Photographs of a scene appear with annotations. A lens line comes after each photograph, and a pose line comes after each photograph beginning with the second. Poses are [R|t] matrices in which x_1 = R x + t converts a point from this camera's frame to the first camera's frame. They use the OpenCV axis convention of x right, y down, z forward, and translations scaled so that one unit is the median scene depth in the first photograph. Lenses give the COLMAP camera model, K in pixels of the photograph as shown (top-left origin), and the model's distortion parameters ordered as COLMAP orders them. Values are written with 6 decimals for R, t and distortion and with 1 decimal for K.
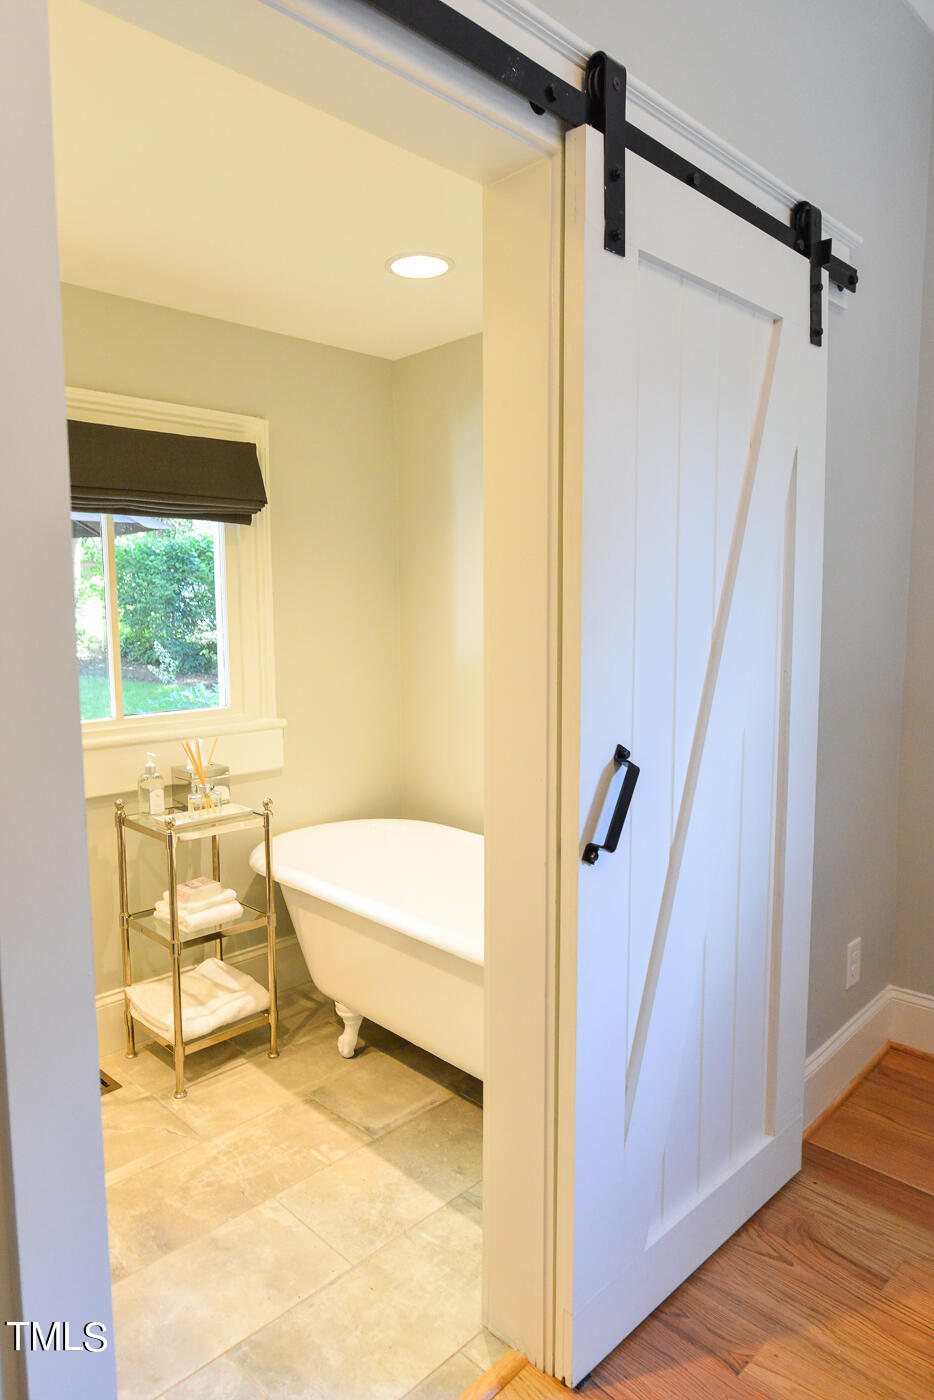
lens RADIAL K [[890.3, 0, 467.0], [0, 890.3, 700.0], [0, 0, 1]] dist [-0.001860, -0.000863]
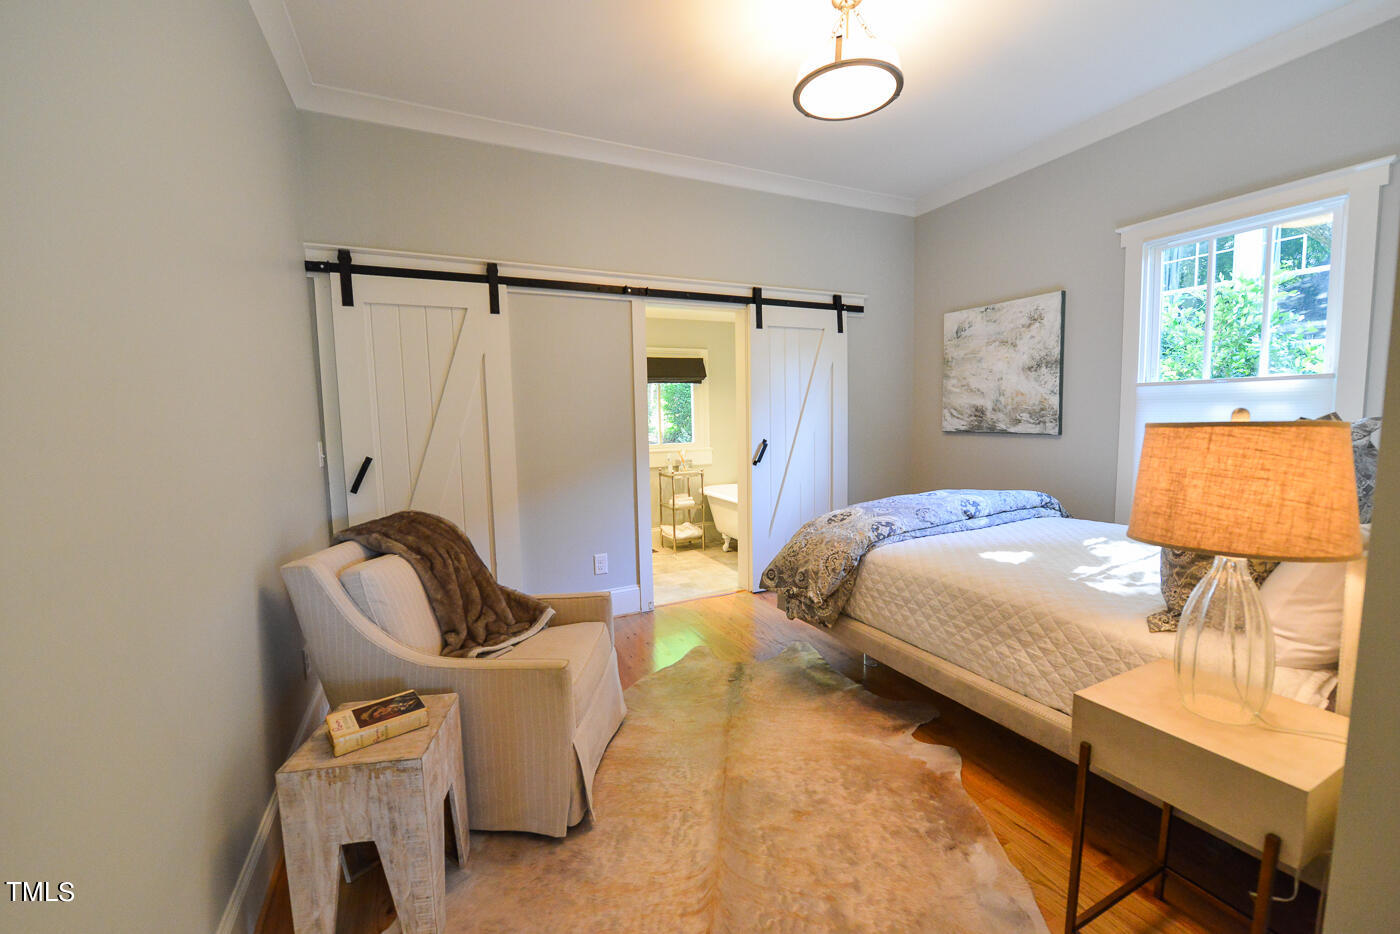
lens RADIAL K [[592.1, 0, 700.0], [0, 592.1, 467.0], [0, 0, 1]] dist [-0.004259, -0.001112]
pose [[0.946270, 0.014167, -0.323068, 0.457935], [-0.019334, 0.999731, -0.012788, 0.130249], [0.322800, 0.018347, 0.946289, -1.027972]]
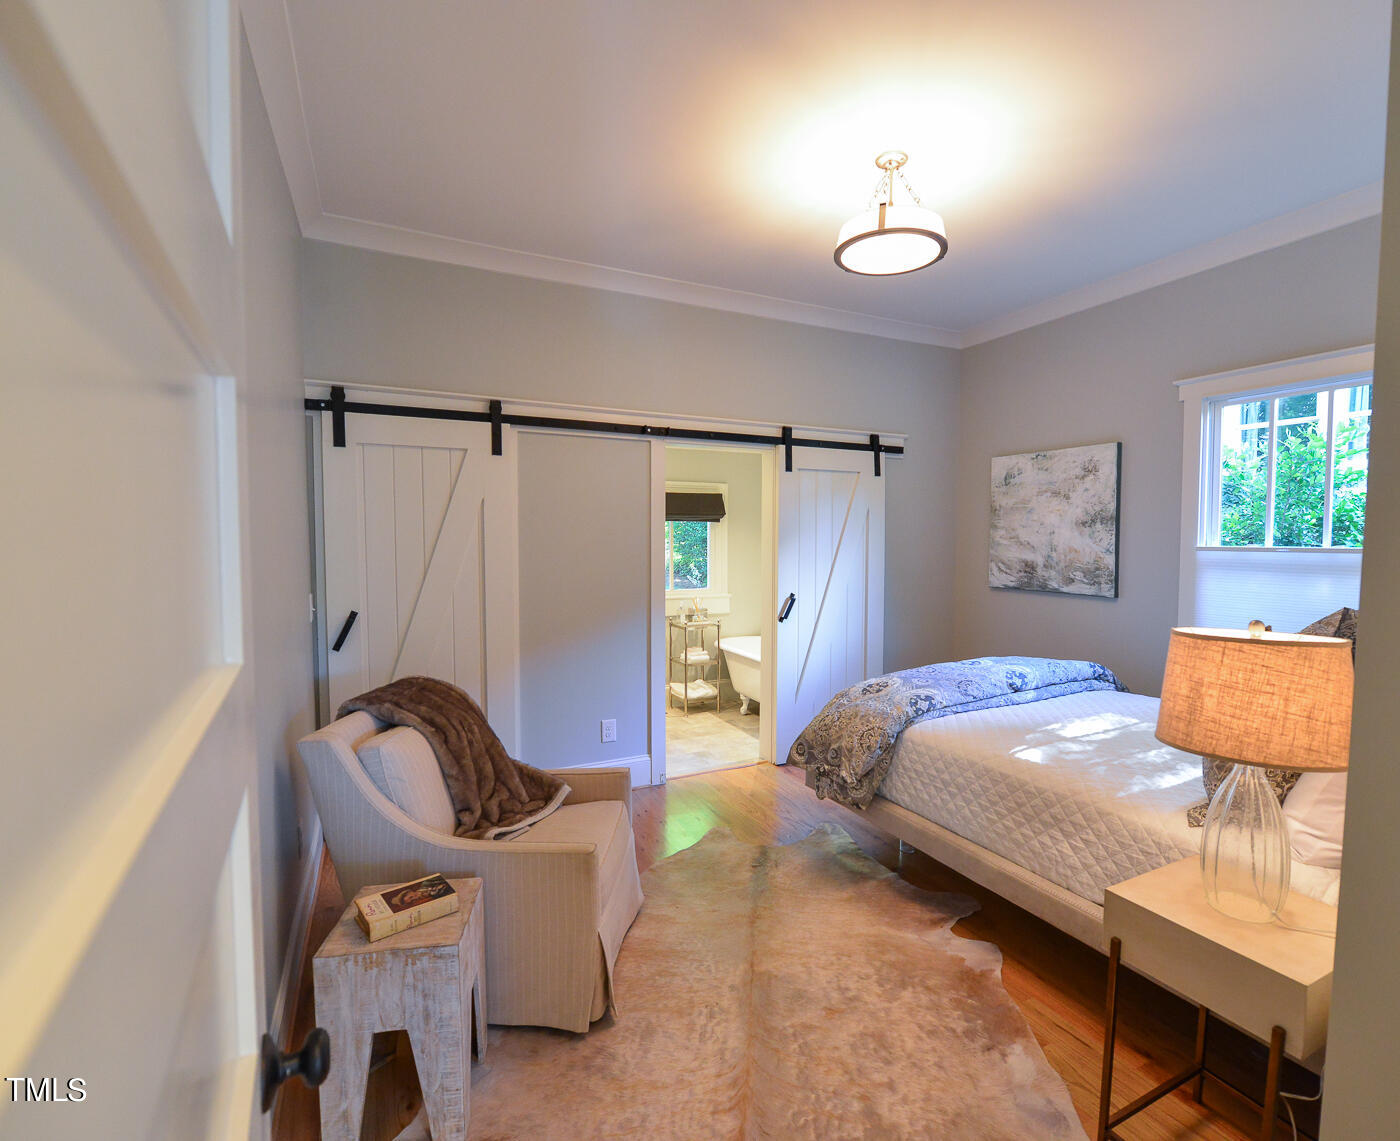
lens RADIAL K [[709.5, 0, 716.1], [0, 709.5, 571.2], [0, 0, 1]] dist [-0.002099, 0.000090]
pose [[0.950788, 0.022167, -0.309047, 0.461537], [-0.040906, 0.997687, -0.054286, 0.078881], [0.307129, 0.064256, 0.949496, -1.161466]]
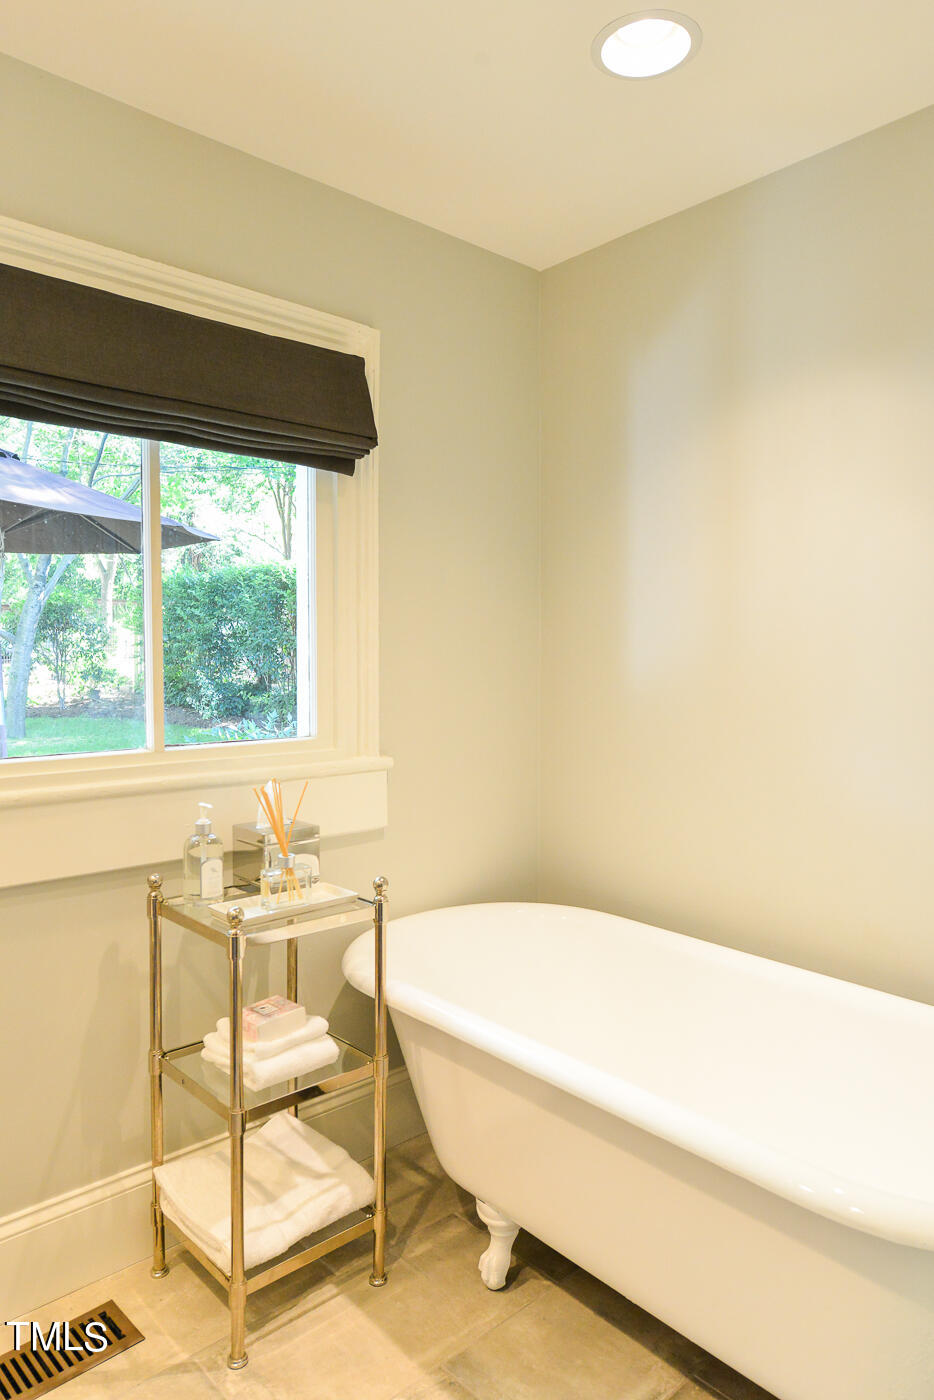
lens RADIAL K [[926.1, 0, 467.0], [0, 926.1, 700.0], [0, 0, 1]] dist [0.001529, 0.000414]
pose [[0.999075, 0.010993, -0.041580, -0.132425], [-0.013317, 0.998341, -0.056026, 0.019011], [0.040895, 0.056528, 0.997563, 0.317946]]
